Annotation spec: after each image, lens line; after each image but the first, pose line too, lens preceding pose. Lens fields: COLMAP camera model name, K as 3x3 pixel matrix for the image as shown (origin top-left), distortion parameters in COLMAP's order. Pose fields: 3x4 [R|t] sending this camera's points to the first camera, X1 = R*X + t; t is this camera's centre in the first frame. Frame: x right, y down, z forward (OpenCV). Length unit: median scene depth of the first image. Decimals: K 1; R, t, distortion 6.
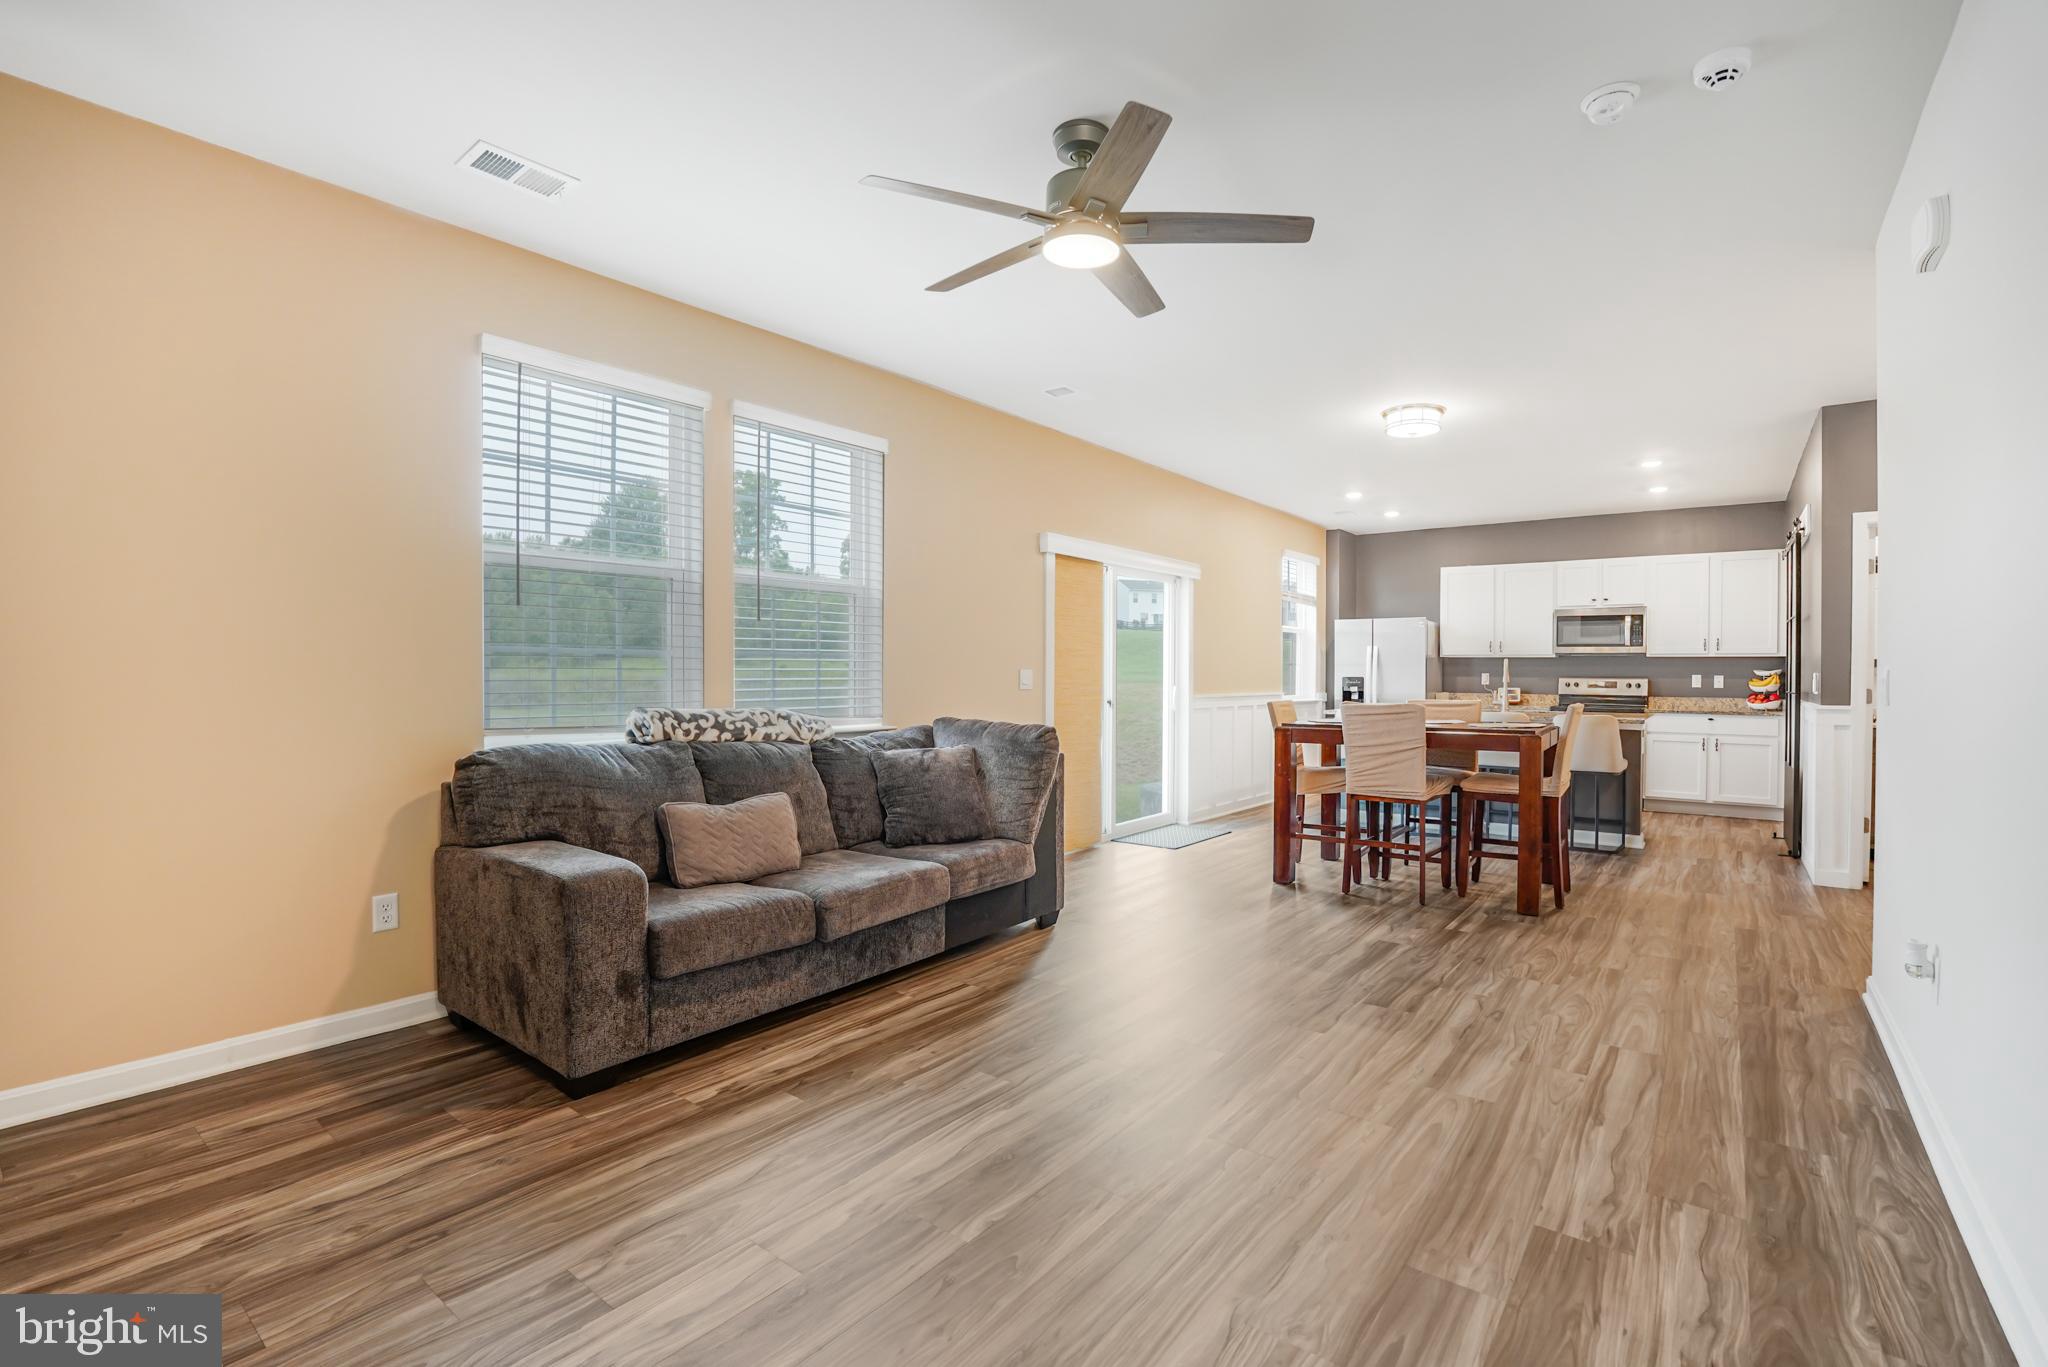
lens RADIAL K [[948.1, 0, 1025.7], [0, 948.1, 691.1], [0, 0, 1]] dist [-0.062724, 0.014248]
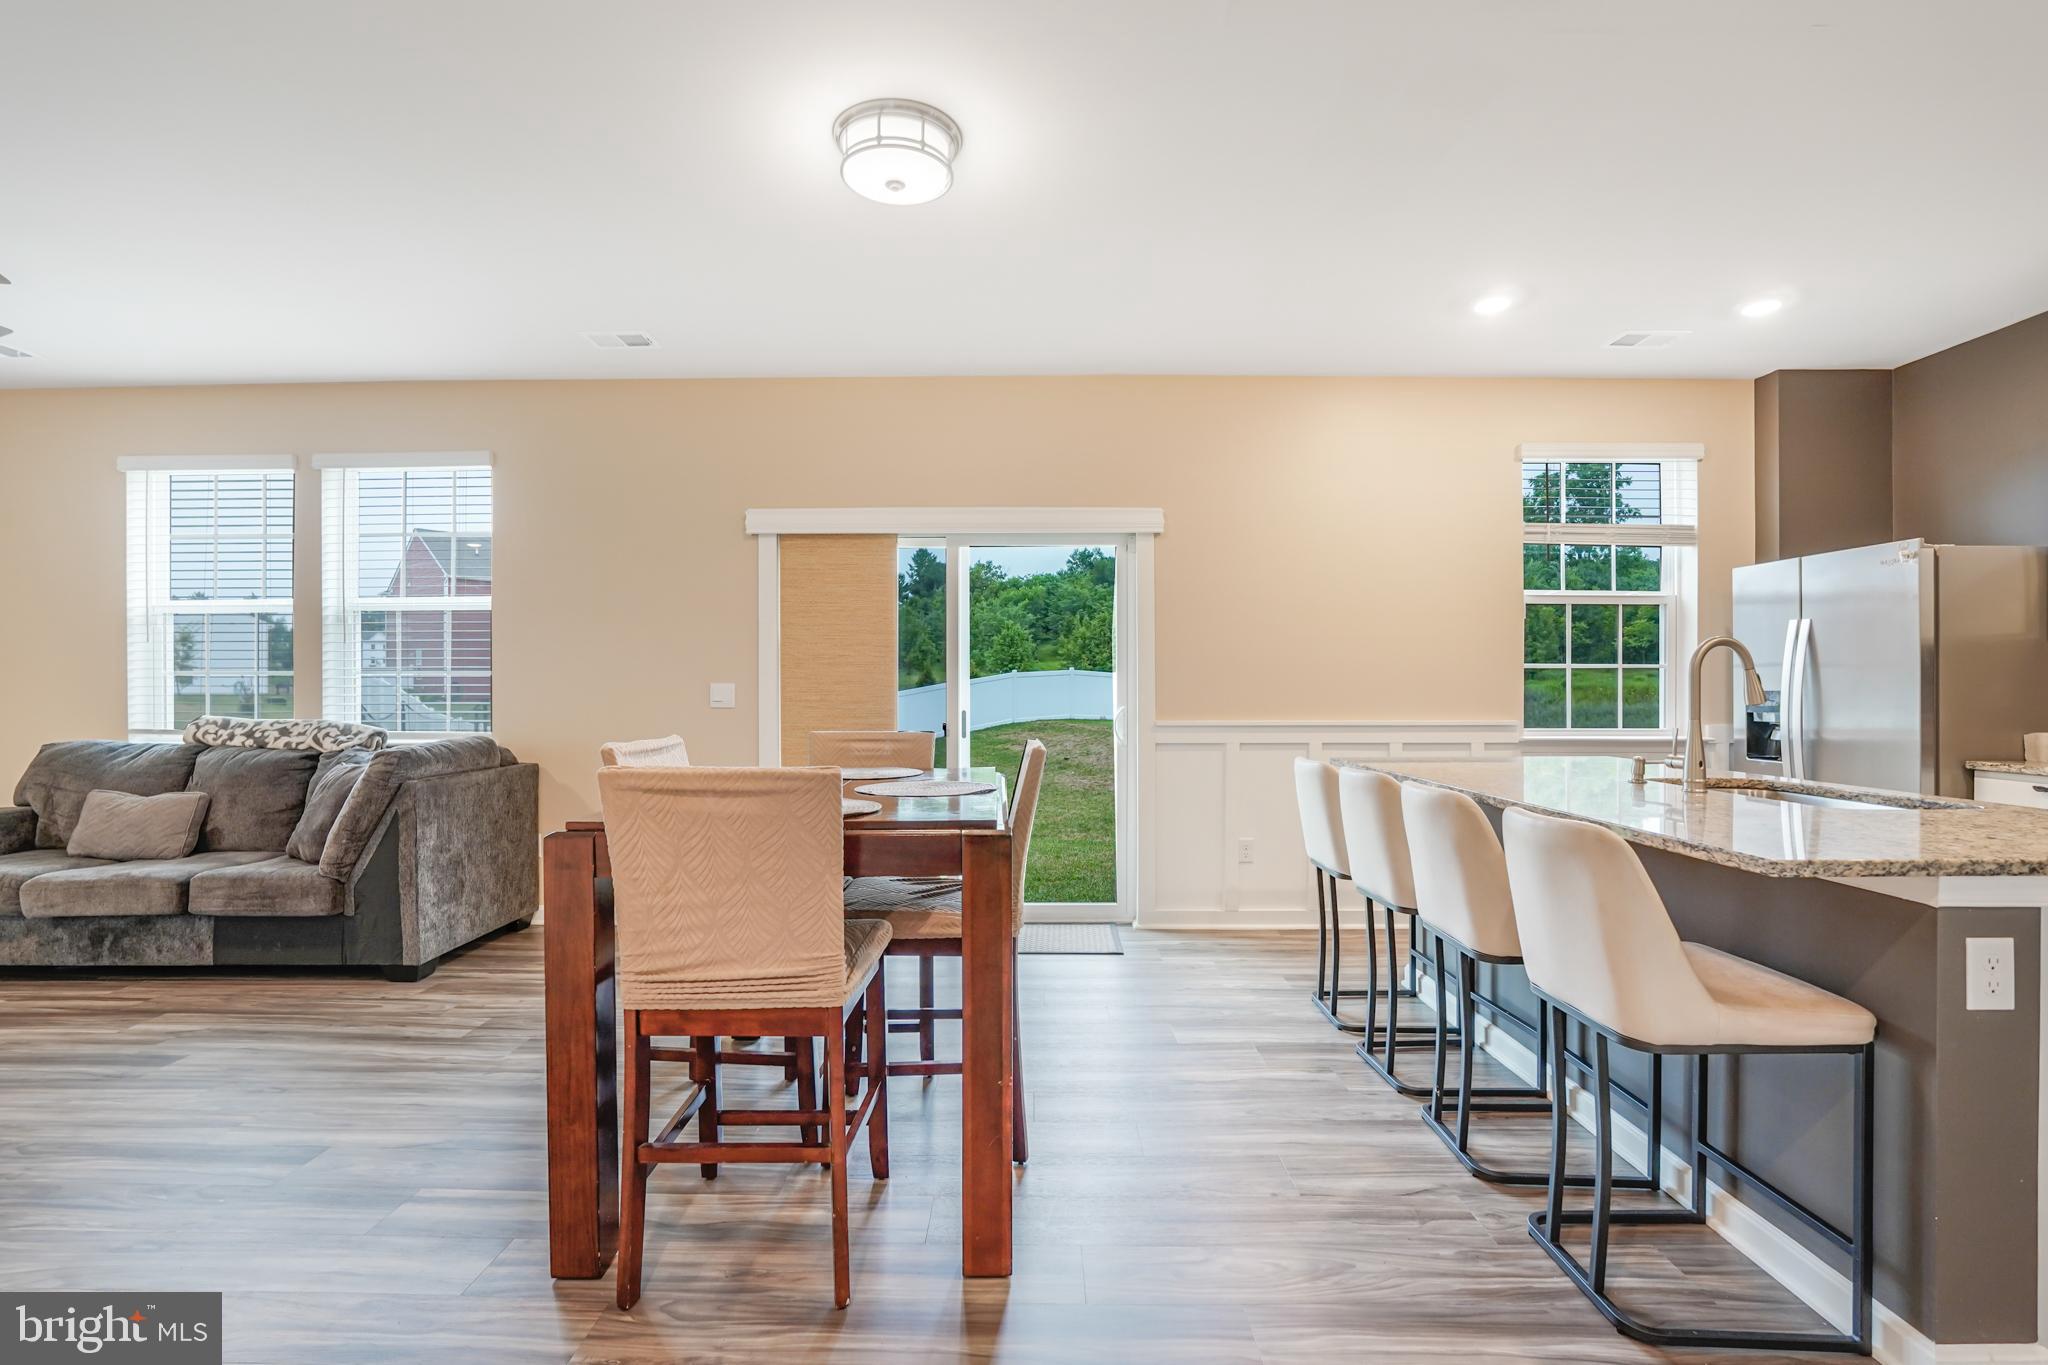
lens RADIAL K [[917.3, 0, 1015.6], [0, 917.3, 695.7], [0, 0, 1]] dist [-0.039644, 0.011099]
pose [[0.599833, -0.003198, -0.800119, 1.143474], [-0.009105, 0.999900, -0.010823, -0.007697], [0.800074, 0.013777, 0.599744, 1.070881]]
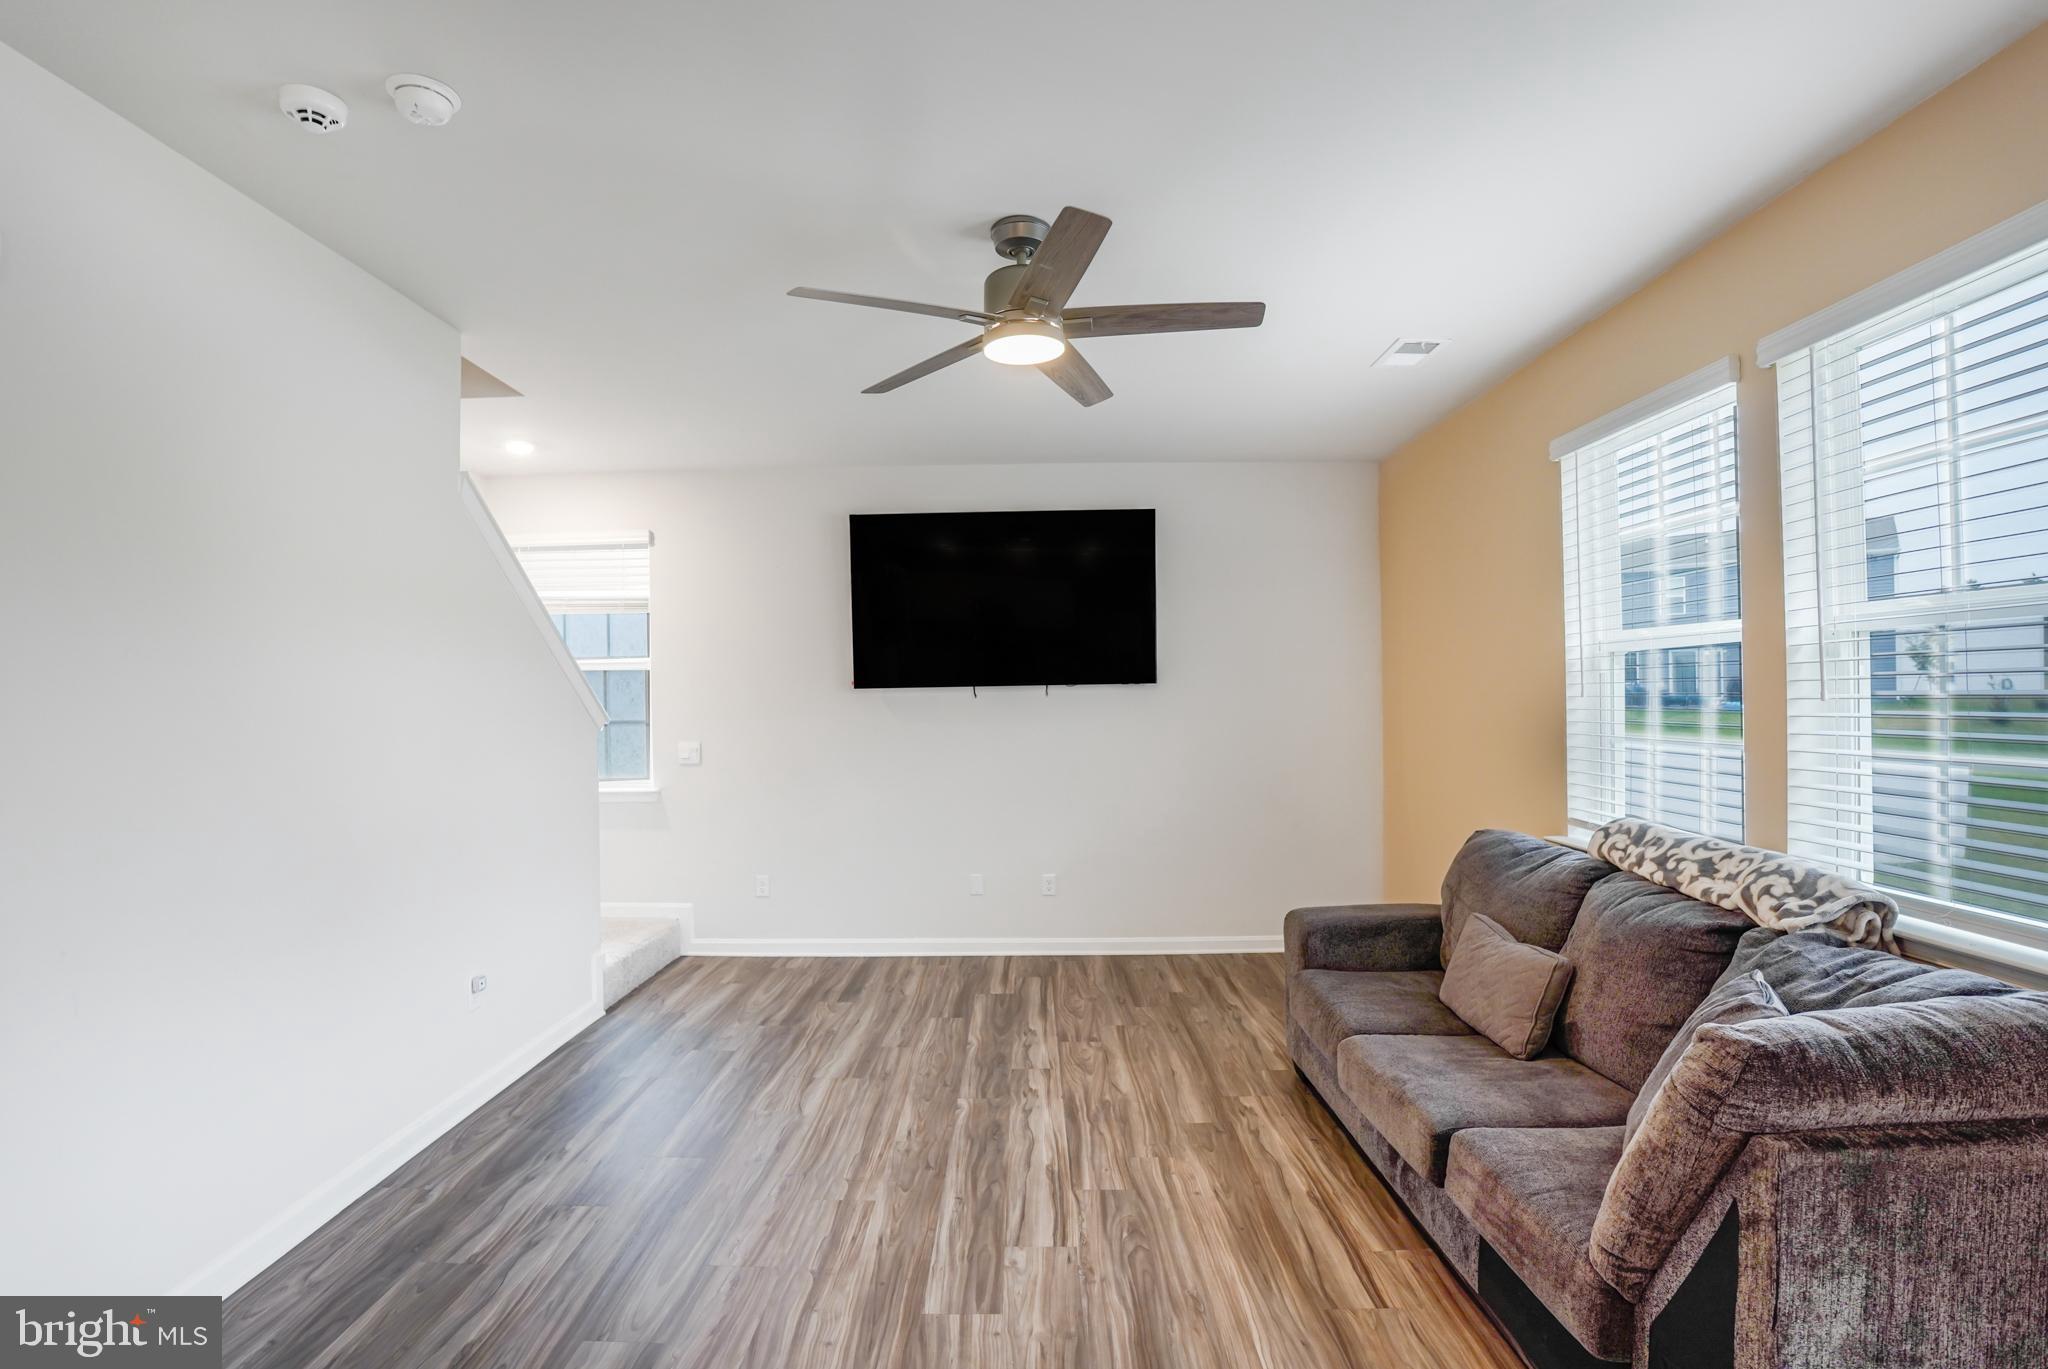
lens RADIAL K [[948.1, 0, 1025.7], [0, 948.1, 692.1], [0, 0, 1]] dist [-0.062724, 0.014248]
pose [[-0.793495, 0.000333, -0.608577, 0.449628], [-0.004081, 0.999974, 0.005868, -0.087058], [0.608563, 0.007140, -0.793473, 1.224694]]
